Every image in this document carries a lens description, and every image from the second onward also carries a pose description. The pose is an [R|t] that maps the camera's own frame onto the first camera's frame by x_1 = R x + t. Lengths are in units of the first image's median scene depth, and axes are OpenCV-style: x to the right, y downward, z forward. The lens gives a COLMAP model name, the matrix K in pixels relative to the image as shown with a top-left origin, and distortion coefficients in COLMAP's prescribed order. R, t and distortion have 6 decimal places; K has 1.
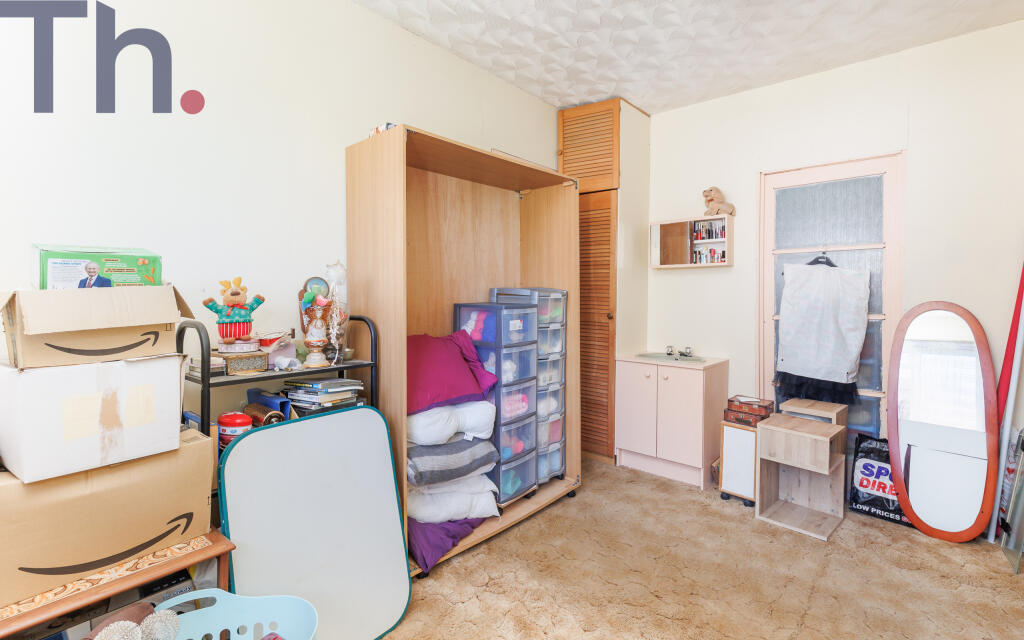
lens RADIAL K [[464.9, 0, 513.3], [0, 464.9, 295.1], [0, 0, 1]] dist [-0.001486, -0.000107]
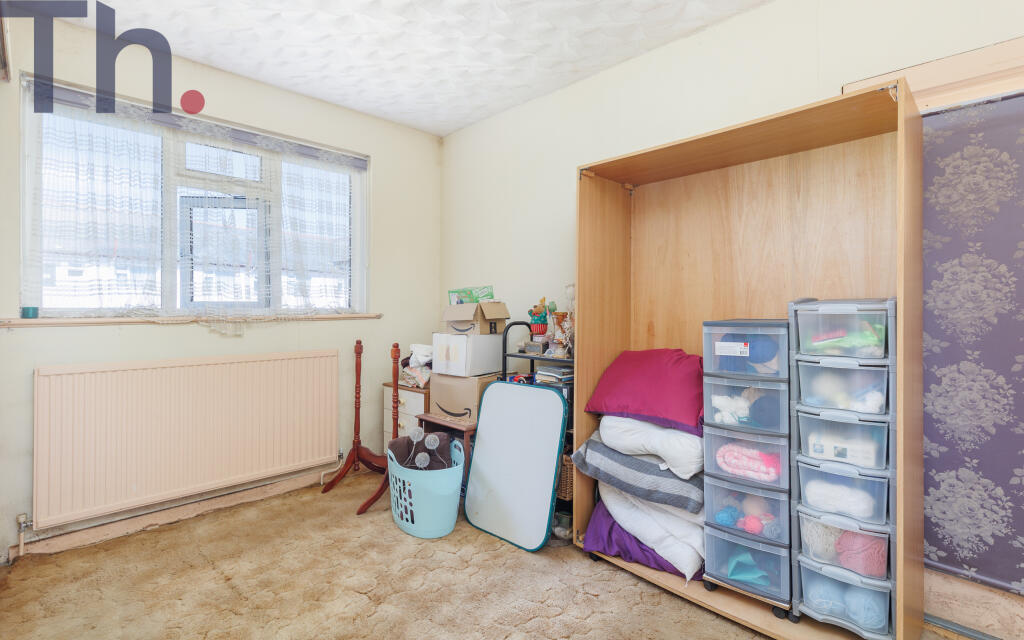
lens RADIAL K [[491.7, 0, 513.9], [0, 491.7, 307.9], [0, 0, 1]] dist [0.001748, 0.000158]
pose [[-0.070558, -0.007476, -0.997480, 0.870476], [-0.009785, 0.999929, -0.006802, 0.009234], [0.997460, 0.009280, -0.070626, 0.768618]]
